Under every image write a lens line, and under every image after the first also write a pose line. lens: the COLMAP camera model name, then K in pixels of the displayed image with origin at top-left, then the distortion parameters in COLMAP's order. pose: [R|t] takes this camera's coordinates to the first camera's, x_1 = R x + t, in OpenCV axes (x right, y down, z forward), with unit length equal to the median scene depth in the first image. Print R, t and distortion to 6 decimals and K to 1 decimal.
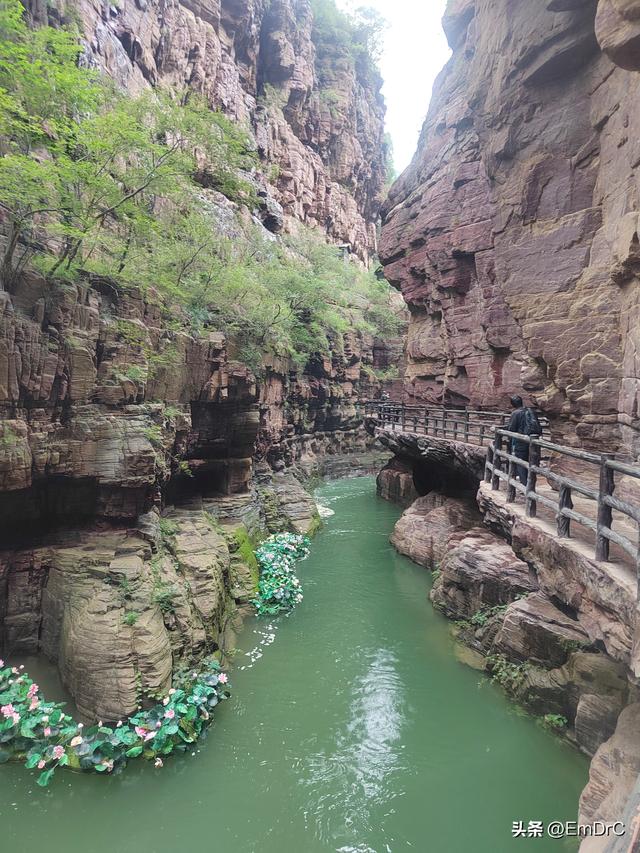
lens RADIAL K [[585.7, 0, 321.1], [0, 585.7, 434.0], [0, 0, 1]] dist [0.084446, -0.073610]
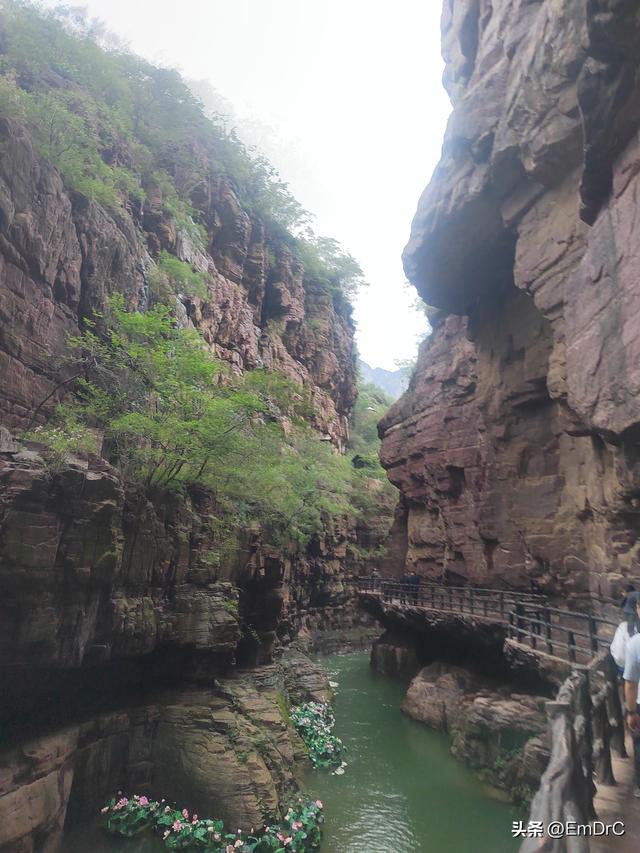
lens RADIAL K [[585.7, 0, 321.1], [0, 585.7, 434.0], [0, 0, 1]] dist [0.084446, -0.073610]
pose [[0.997438, 0.016514, 0.069599, -0.140649], [0.004299, 0.957390, -0.288766, 0.007600], [-0.071402, 0.288326, 0.954866, -0.251693]]
